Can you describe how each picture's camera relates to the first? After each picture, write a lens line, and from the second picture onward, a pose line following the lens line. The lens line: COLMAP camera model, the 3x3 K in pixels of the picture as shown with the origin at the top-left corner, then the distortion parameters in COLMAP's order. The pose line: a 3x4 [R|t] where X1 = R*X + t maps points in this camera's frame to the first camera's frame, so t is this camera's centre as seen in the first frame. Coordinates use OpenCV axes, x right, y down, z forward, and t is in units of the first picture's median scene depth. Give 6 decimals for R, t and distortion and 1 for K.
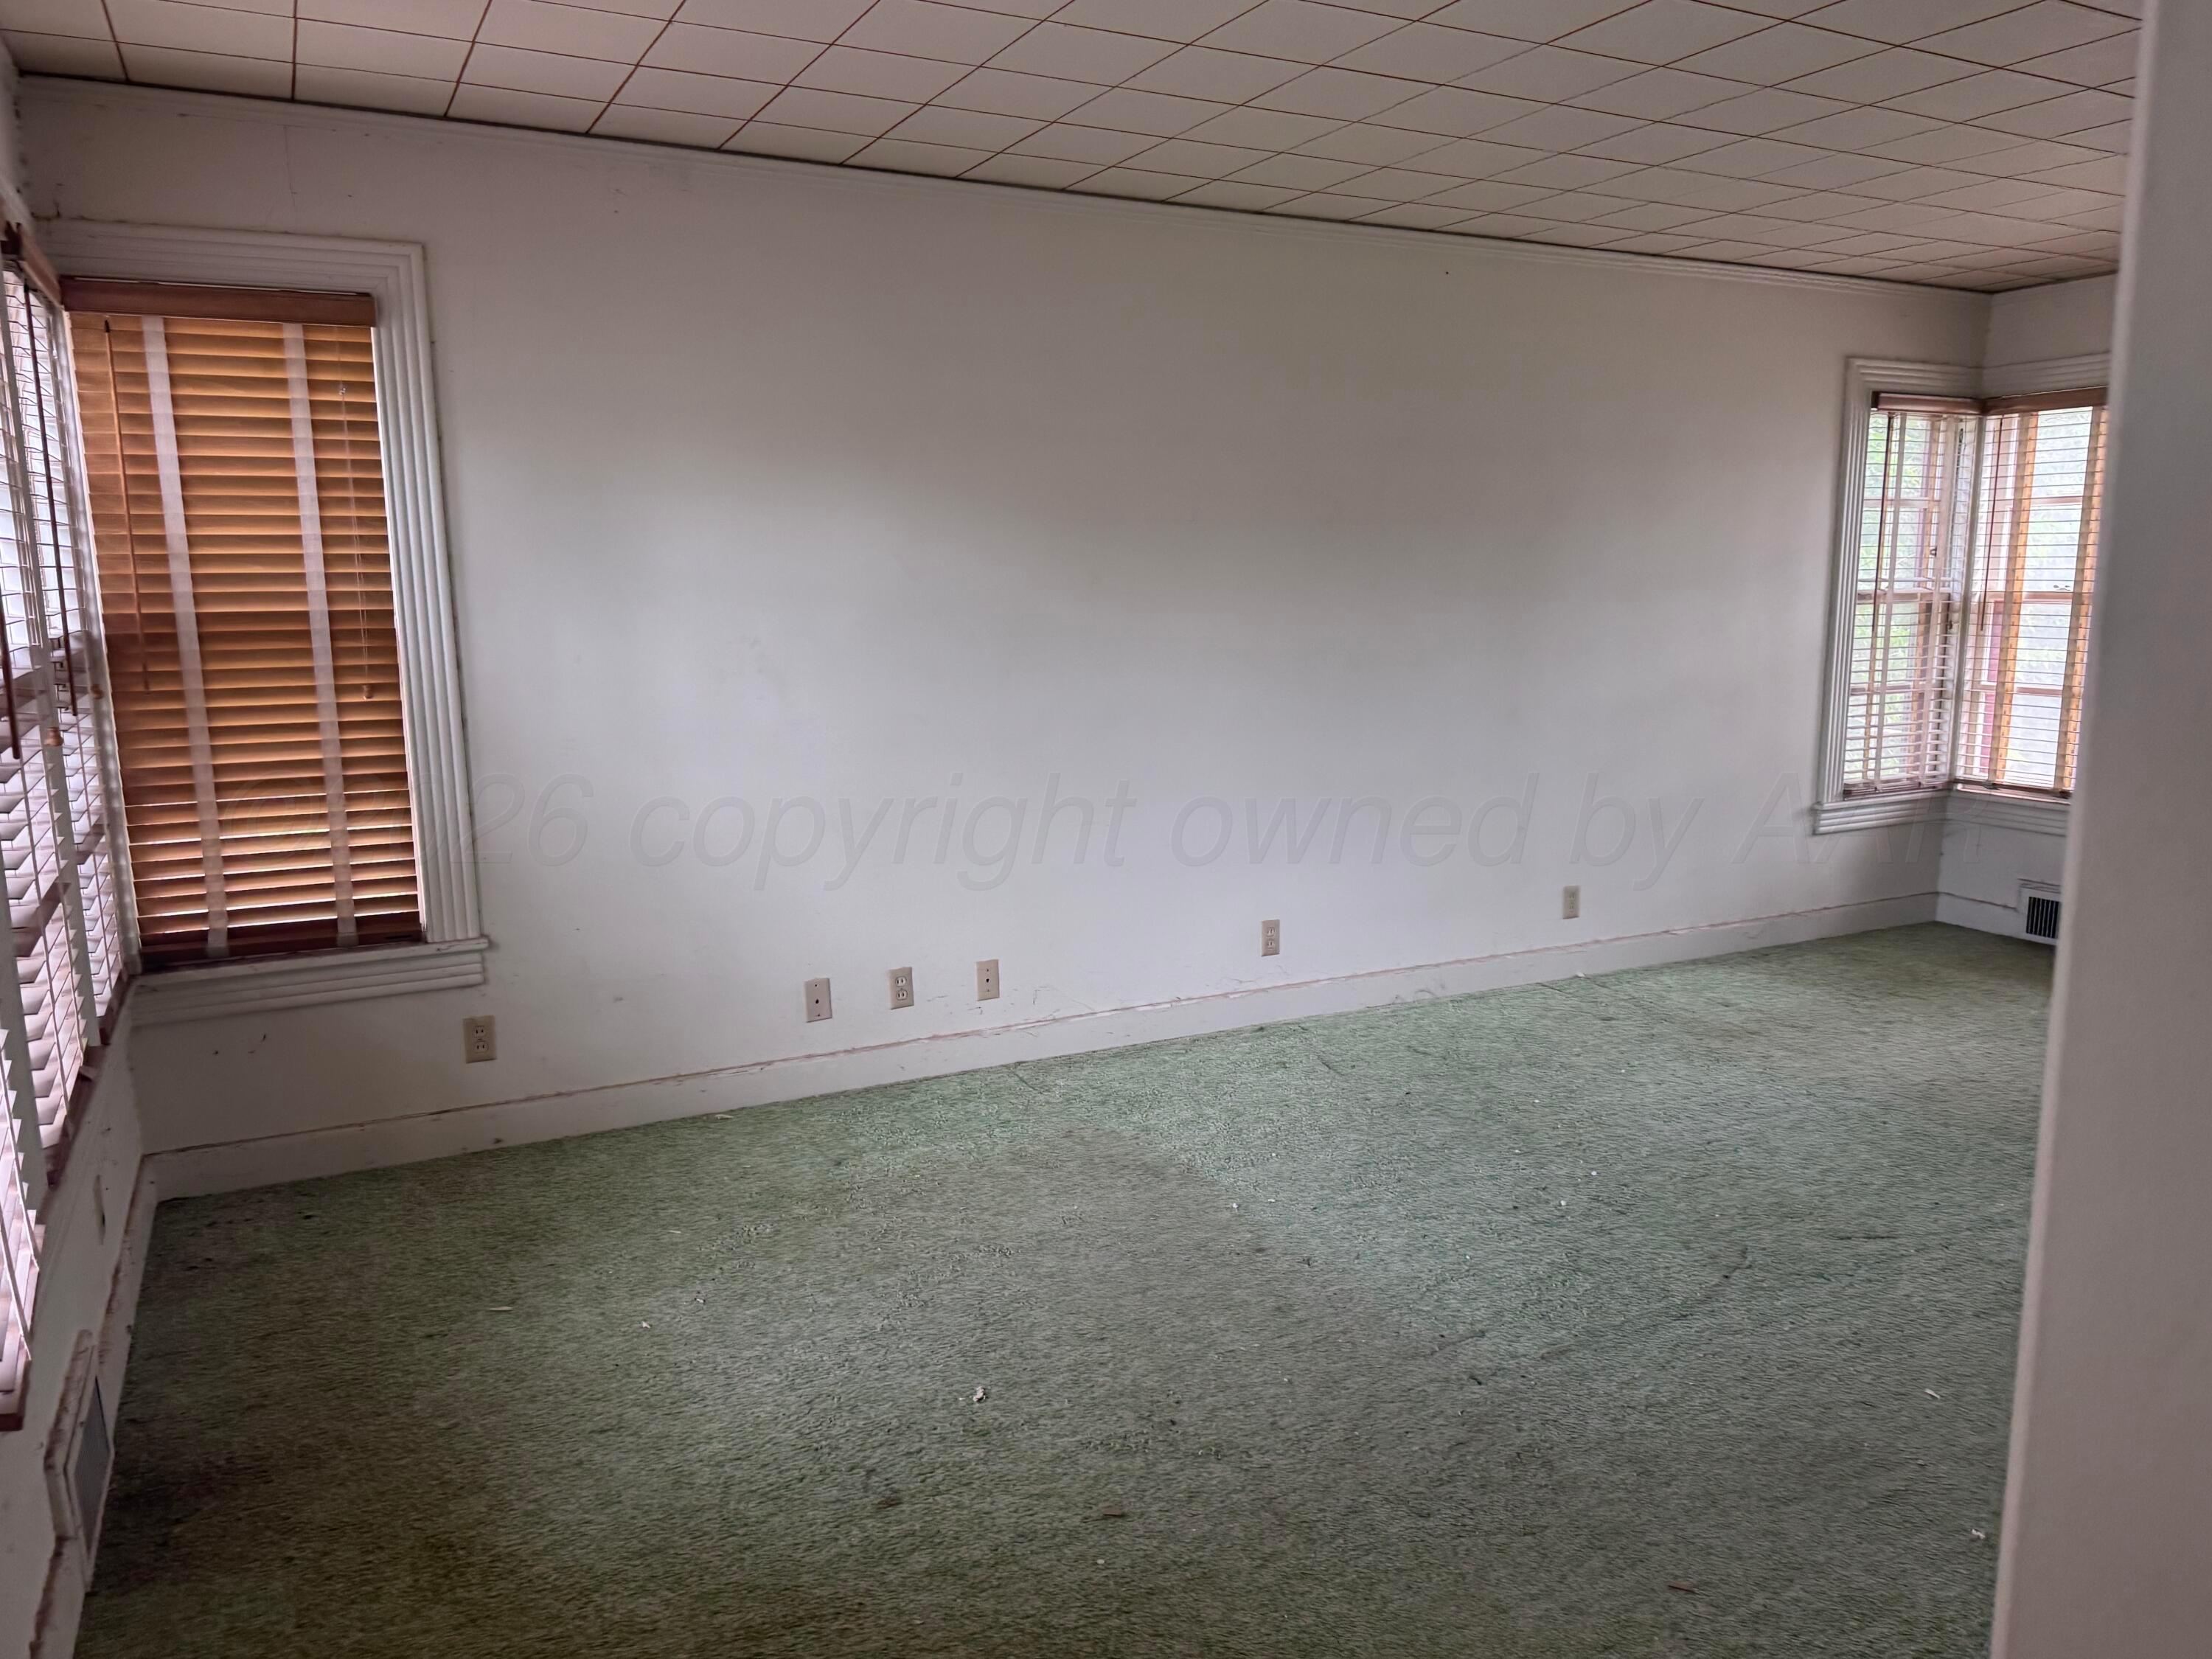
lens RADIAL K [[1584.1, 0, 1156.4], [0, 1584.1, 839.8], [0, 0, 1]] dist [0.228419, -0.443324]
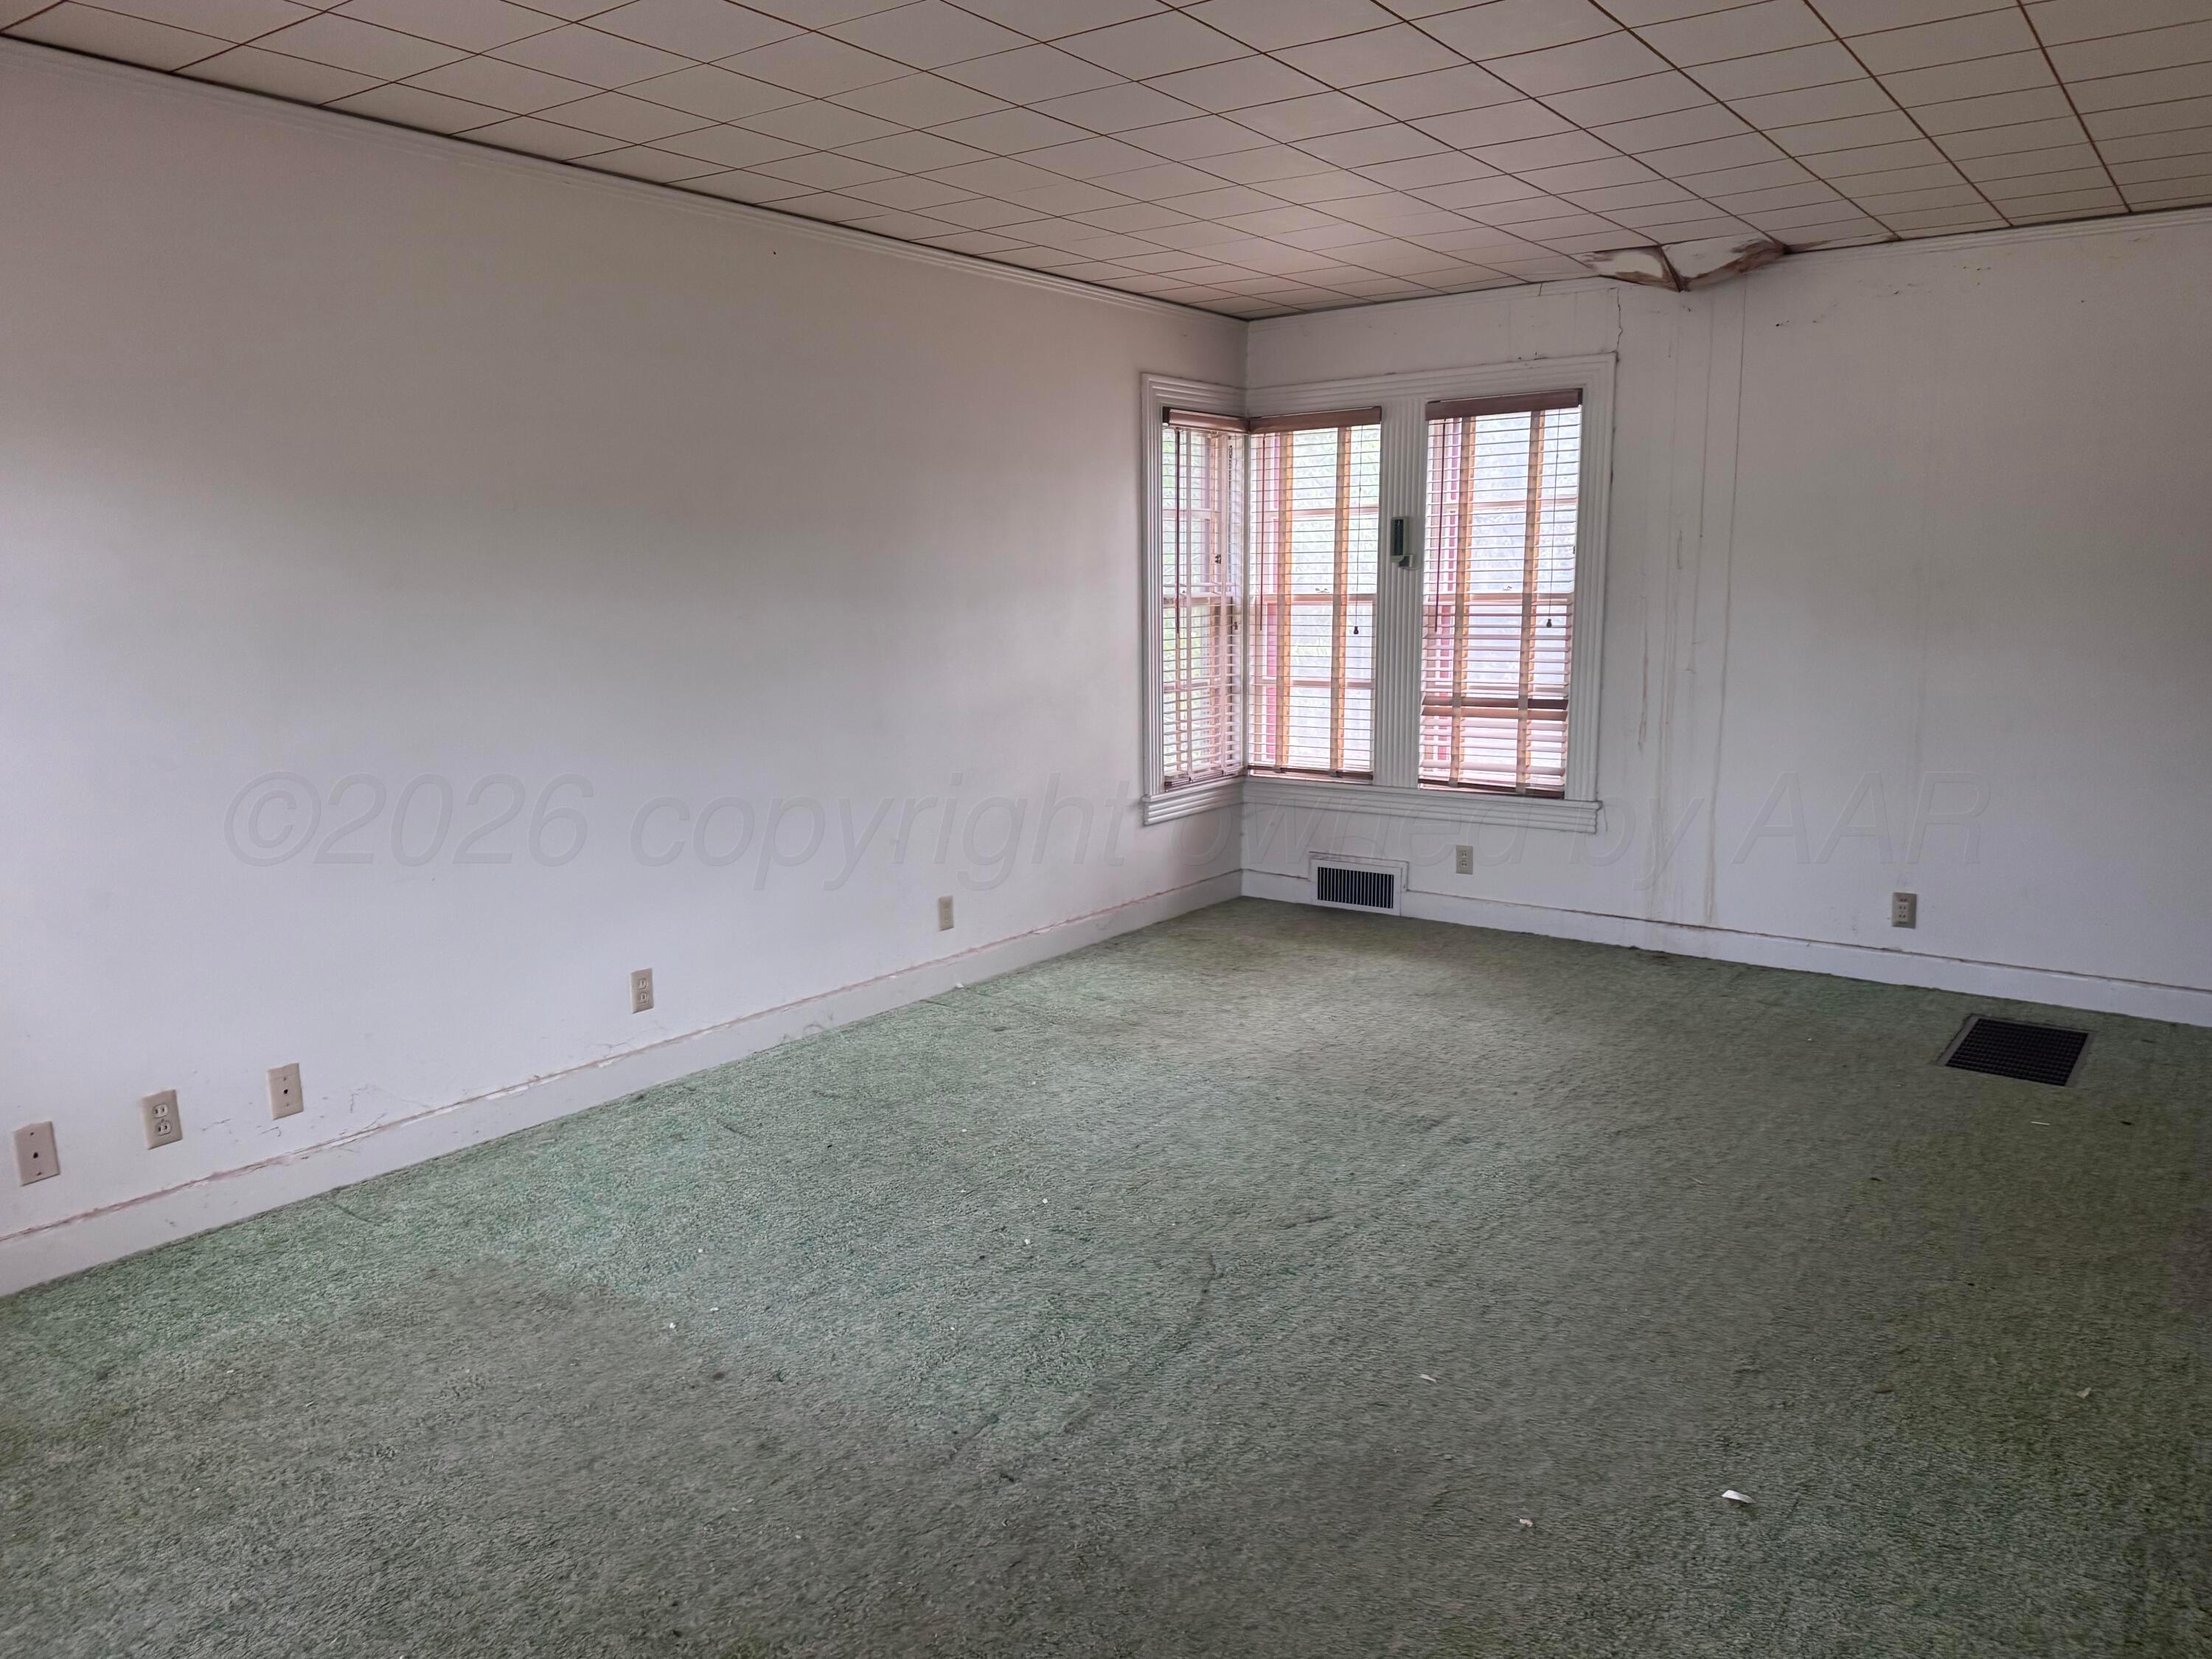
lens RADIAL K [[1558.3, 0, 1107.8], [0, 1558.3, 822.5], [0, 0, 1]] dist [0.179743, -0.342158]
pose [[0.902529, -0.071333, 0.424680, -0.064807], [0.076072, 0.997085, 0.005813, -0.017022], [-0.423857, 0.027060, 0.905325, 0.117517]]
